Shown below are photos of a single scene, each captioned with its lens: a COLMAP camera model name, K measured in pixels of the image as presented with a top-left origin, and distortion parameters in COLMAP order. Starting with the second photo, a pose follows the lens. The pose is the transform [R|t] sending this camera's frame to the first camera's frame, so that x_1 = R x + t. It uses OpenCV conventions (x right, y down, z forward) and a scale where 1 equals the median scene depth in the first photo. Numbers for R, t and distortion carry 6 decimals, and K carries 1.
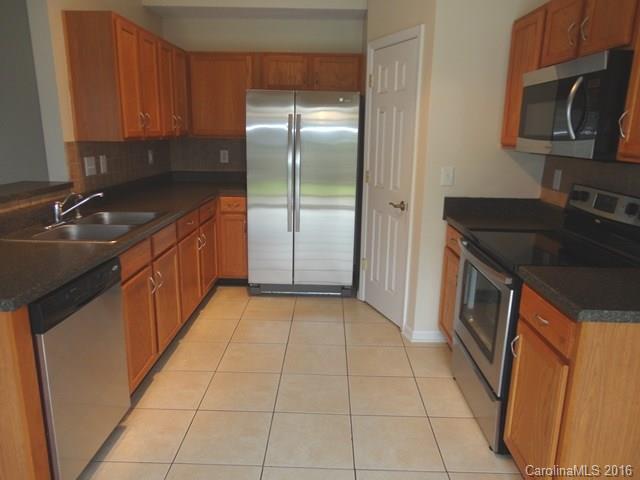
lens RADIAL K [[467.3, 0, 320.0], [0, 467.3, 240.0], [0, 0, 1]] dist [-0.019386, 0.016599]
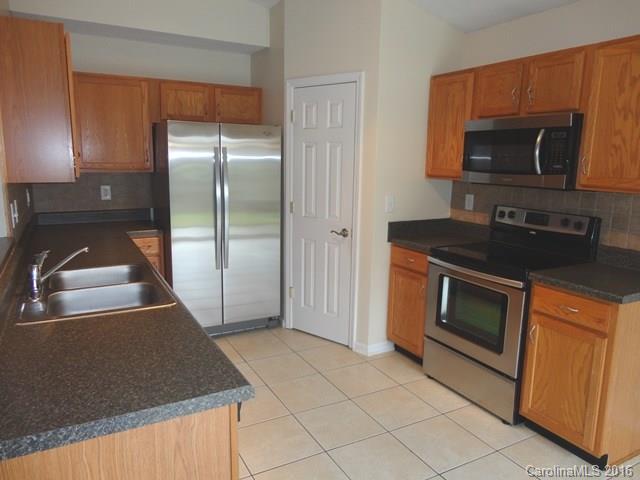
lens RADIAL K [[467.3, 0, 320.0], [0, 467.3, 240.0], [0, 0, 1]] dist [-0.019386, 0.016599]
pose [[0.870015, -0.088960, 0.484933, -0.404143], [0.111868, 0.993552, -0.018436, -0.043237], [-0.480166, 0.070288, 0.874357, 0.081698]]
